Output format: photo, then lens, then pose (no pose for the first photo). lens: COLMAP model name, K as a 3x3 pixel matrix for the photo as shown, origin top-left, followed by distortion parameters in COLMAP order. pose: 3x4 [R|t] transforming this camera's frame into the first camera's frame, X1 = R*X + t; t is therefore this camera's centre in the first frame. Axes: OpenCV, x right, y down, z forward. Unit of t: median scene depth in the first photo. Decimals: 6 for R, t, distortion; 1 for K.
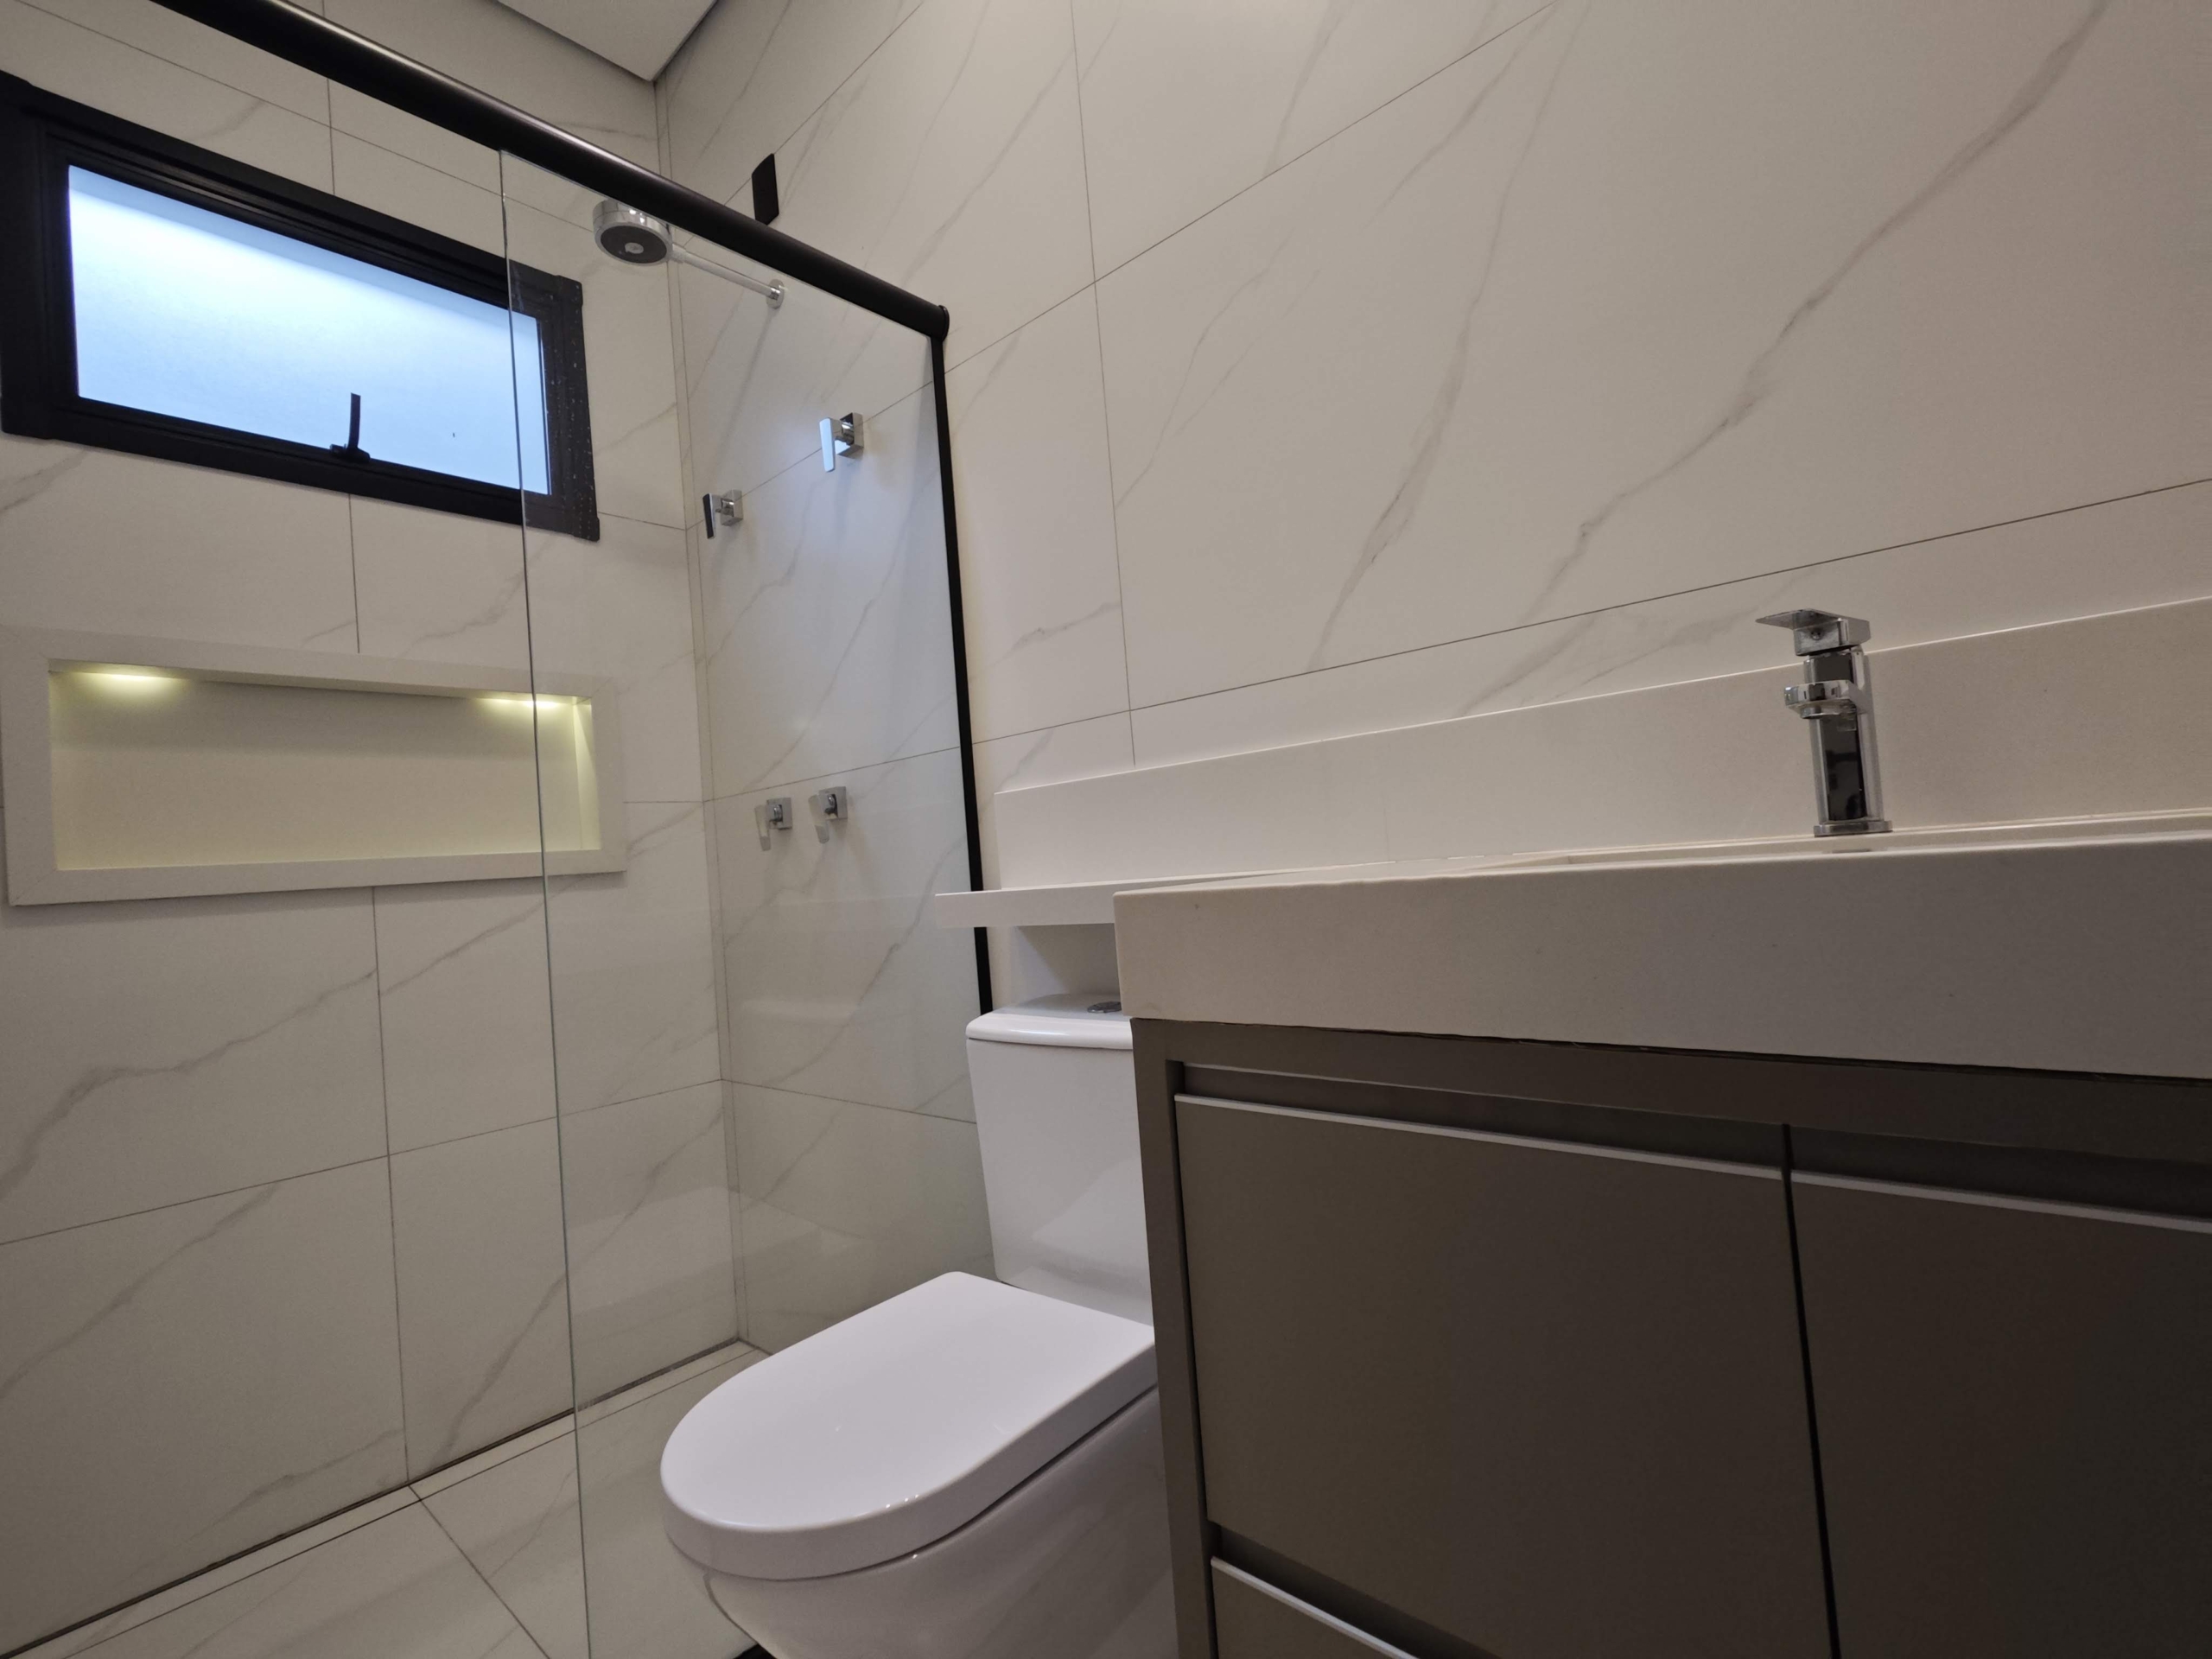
lens RADIAL K [[1004.0, 0, 1112.8], [0, 1004.0, 831.2], [0, 0, 1]] dist [-0.000546, -0.001136]
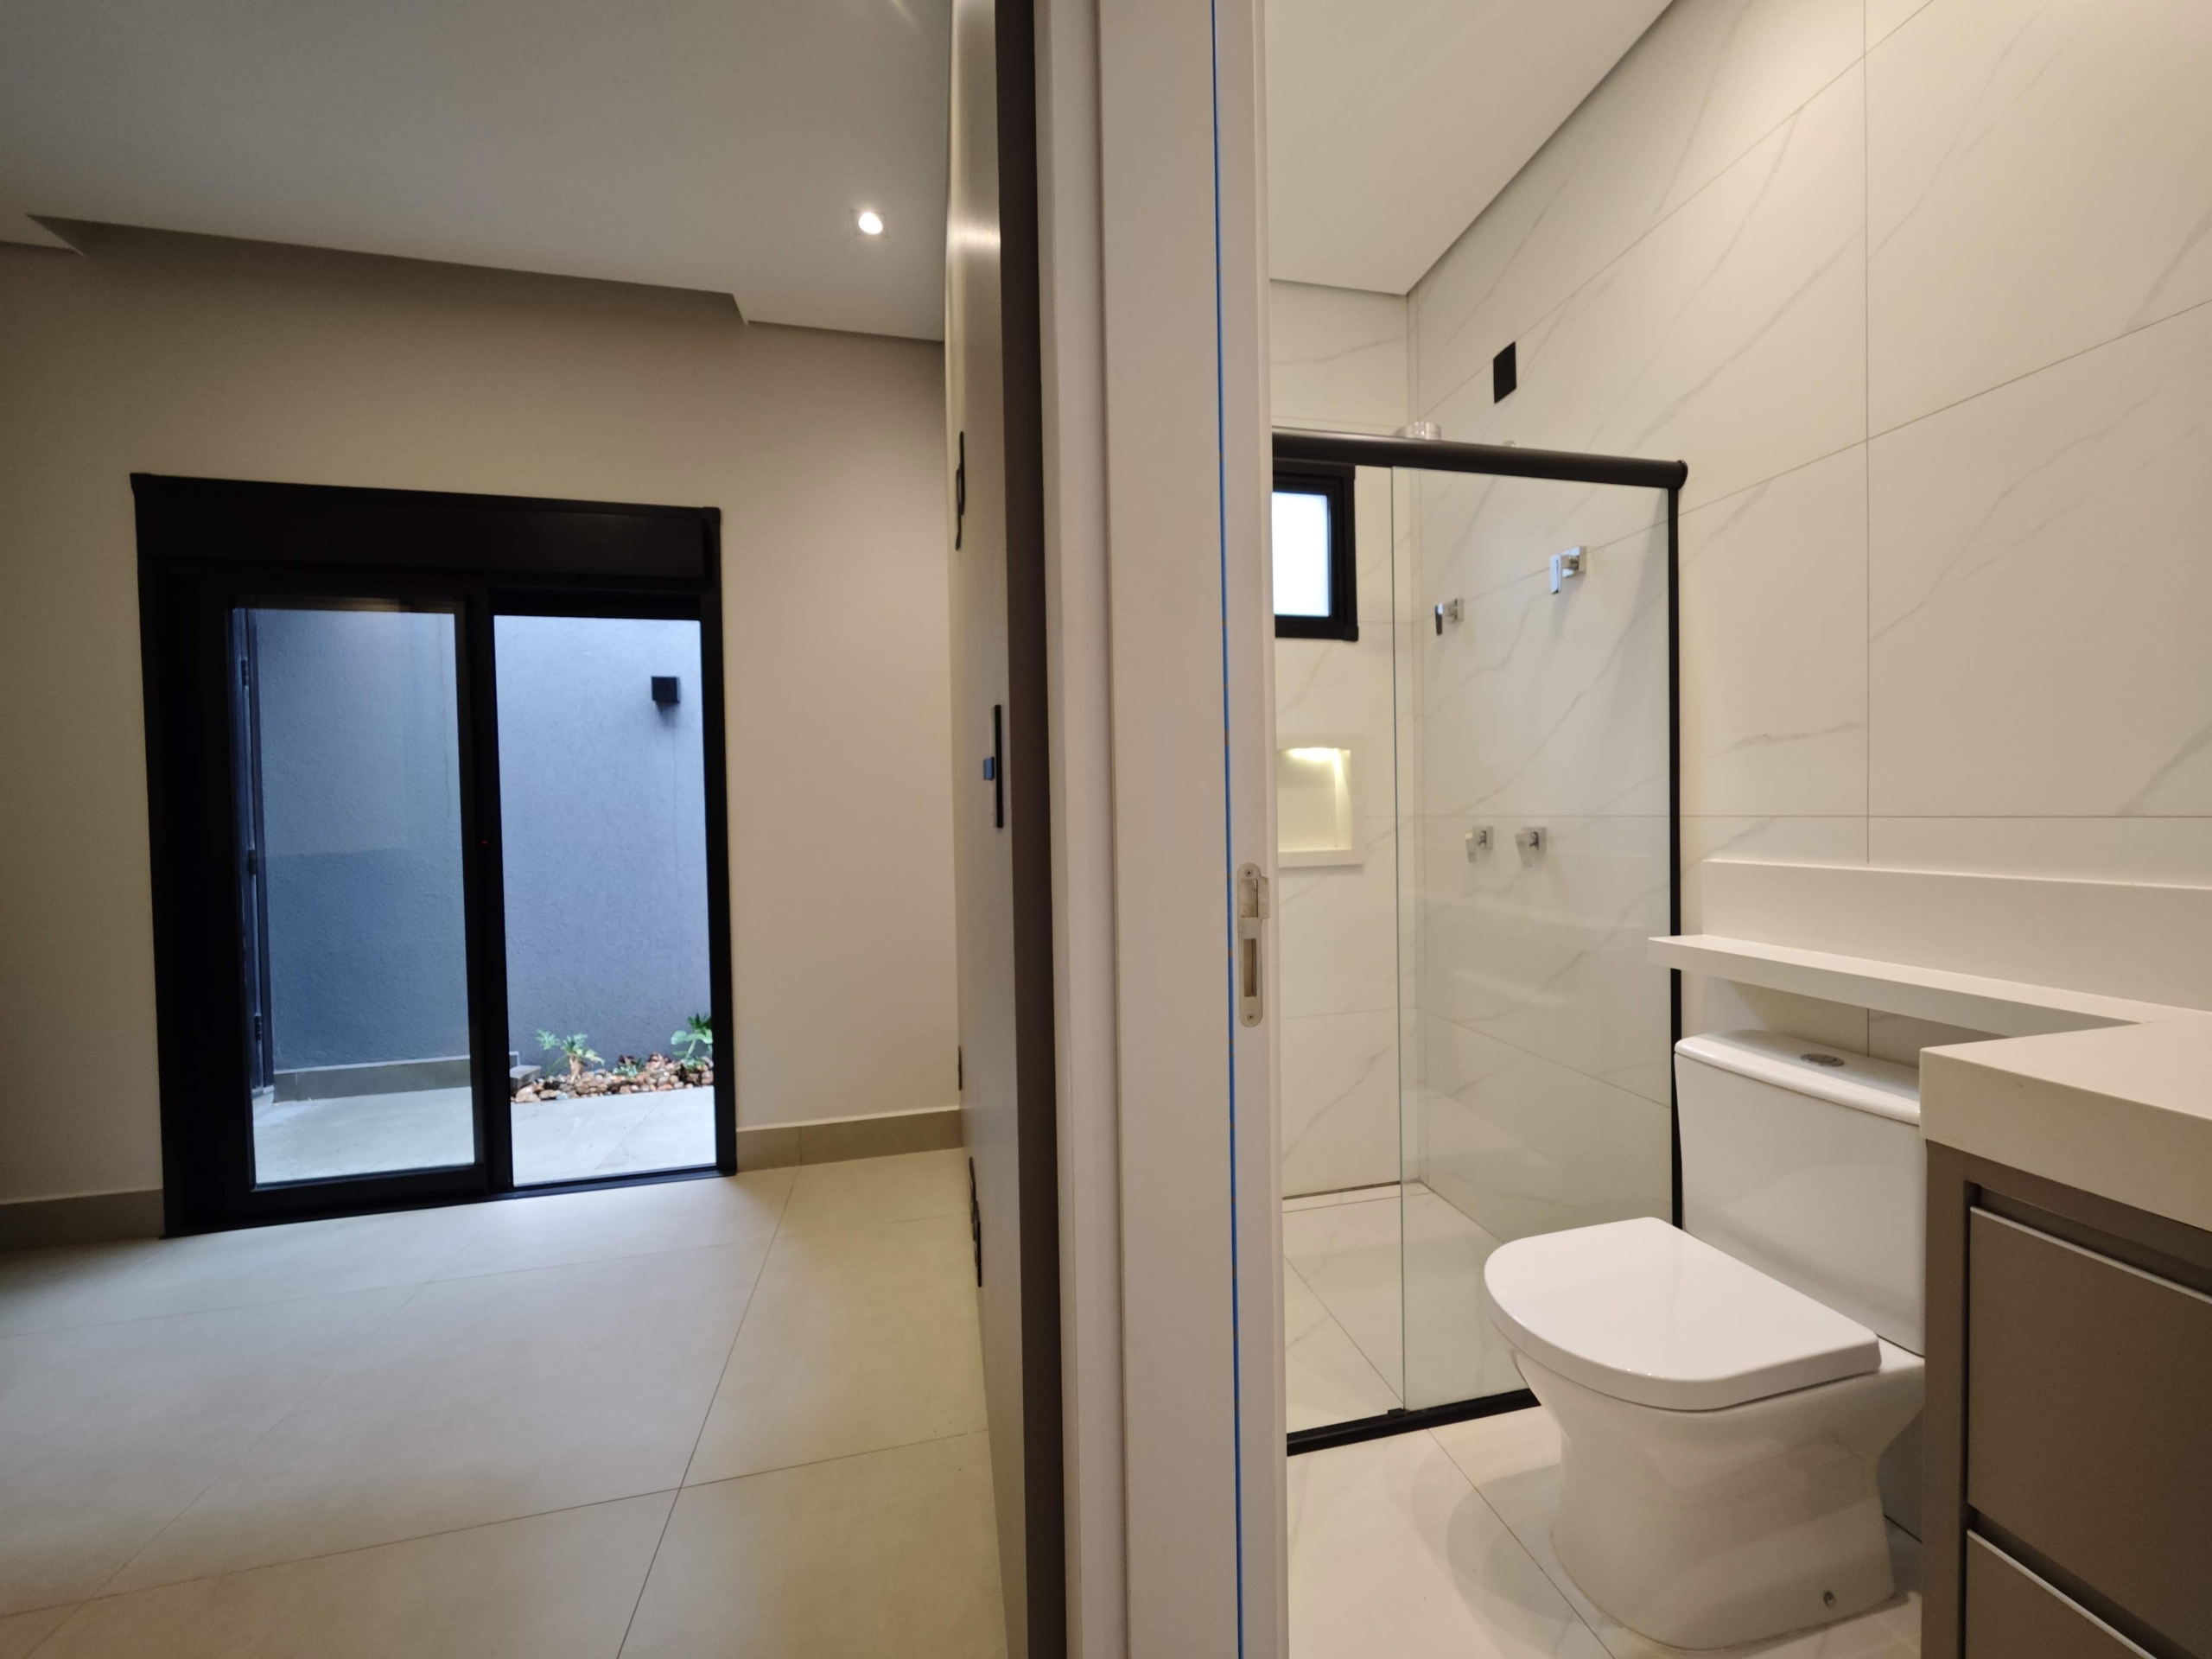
lens RADIAL K [[788.8, 0, 1103.2], [0, 788.8, 840.0], [0, 0, 1]] dist [-0.001702, -0.000254]
pose [[0.800035, 0.076680, -0.595033, -0.117479], [-0.019240, 0.994568, 0.102299, -0.133419], [0.599645, -0.070394, 0.797164, -0.220303]]
